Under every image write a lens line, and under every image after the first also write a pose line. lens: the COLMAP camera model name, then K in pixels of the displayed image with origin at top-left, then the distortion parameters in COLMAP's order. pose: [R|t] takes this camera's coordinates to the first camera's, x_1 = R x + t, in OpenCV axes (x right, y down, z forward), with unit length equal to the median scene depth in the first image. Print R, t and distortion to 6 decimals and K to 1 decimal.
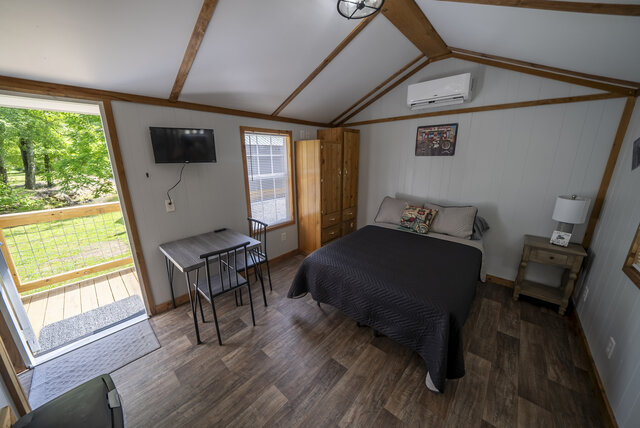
lens RADIAL K [[227.1, 0, 324.0], [0, 227.1, 218.7], [0, 0, 1]] dist [-0.019292, 0.000812]
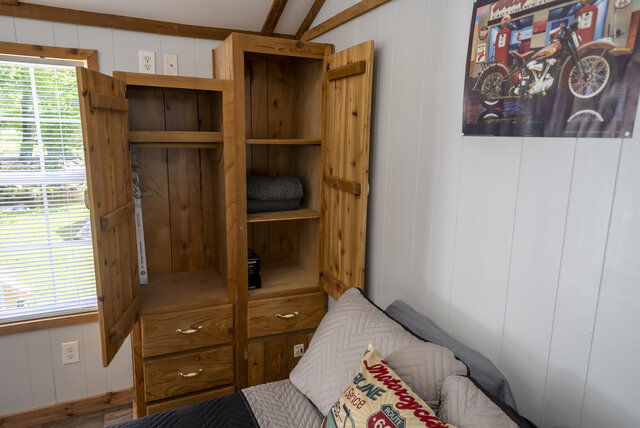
lens RADIAL K [[424.7, 0, 320.3], [0, 424.7, 216.5], [0, 0, 1]] dist [0.038940, -0.013202]
pose [[0.914014, 0.106212, -0.391532, 0.480608], [-0.136291, 0.989418, -0.049763, -0.170417], [0.382103, 0.098846, 0.918818, 0.611323]]
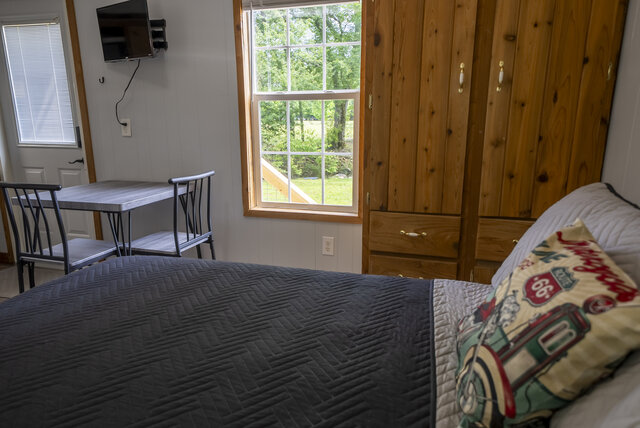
lens RADIAL K [[424.7, 0, 316.2], [0, 424.7, 214.8], [0, 0, 1]] dist [0.038940, -0.013202]
pose [[0.431040, 0.209862, -0.877589, 0.563652], [-0.237876, 0.964602, 0.113834, -0.066300], [0.870413, 0.159690, 0.465703, 0.721499]]
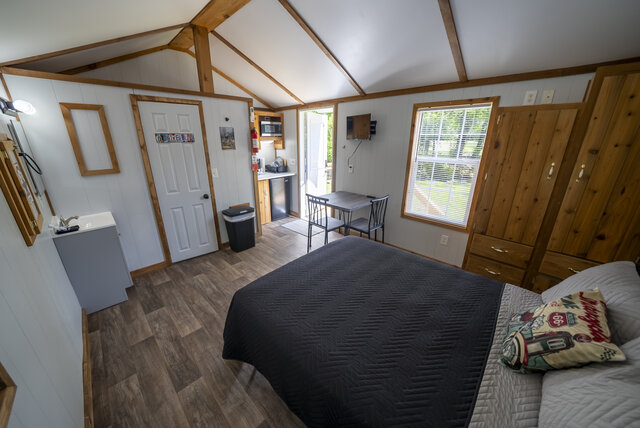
lens RADIAL K [[227.1, 0, 316.3], [0, 227.1, 214.6], [0, 0, 1]] dist [-0.019292, 0.000812]
pose [[-0.048183, 0.327228, -0.943716, 0.654162], [-0.265049, 0.906753, 0.327944, -0.163901], [0.963030, 0.265933, 0.043041, 0.604485]]
